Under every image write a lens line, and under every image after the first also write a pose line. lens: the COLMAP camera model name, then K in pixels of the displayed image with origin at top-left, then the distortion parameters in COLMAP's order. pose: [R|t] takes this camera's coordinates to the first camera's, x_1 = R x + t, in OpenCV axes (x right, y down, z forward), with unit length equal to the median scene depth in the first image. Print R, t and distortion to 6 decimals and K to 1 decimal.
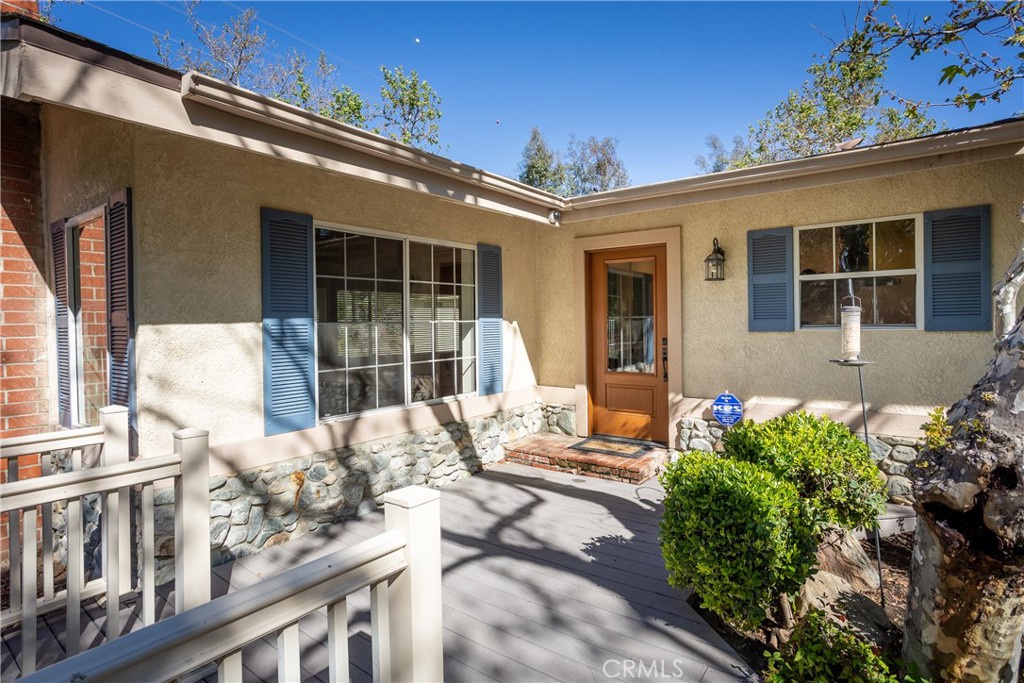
lens RADIAL K [[532.1, 0, 512.0], [0, 532.1, 341.5], [0, 0, 1]] dist [-0.015204, 0.000239]
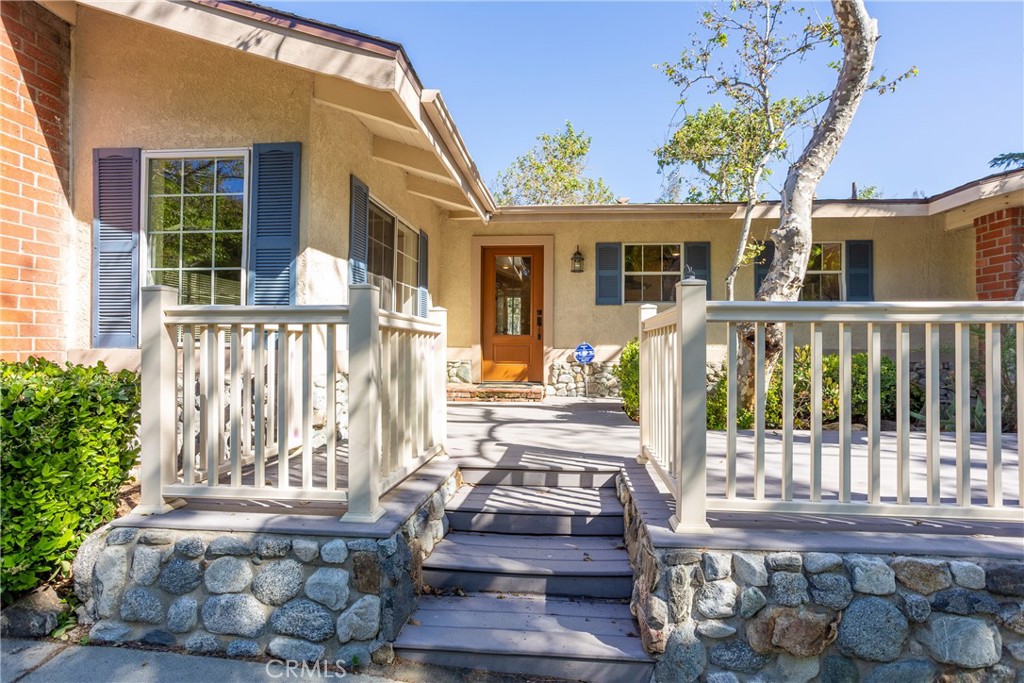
lens RADIAL K [[513.9, 0, 512.0], [0, 513.9, 341.5], [0, 0, 1]] dist [-0.000536, 0.000398]
pose [[0.858676, 0.020527, 0.512107, -0.554029], [-0.002772, 0.999369, -0.035410, 0.144574], [-0.512511, 0.028986, 0.858192, -0.198702]]
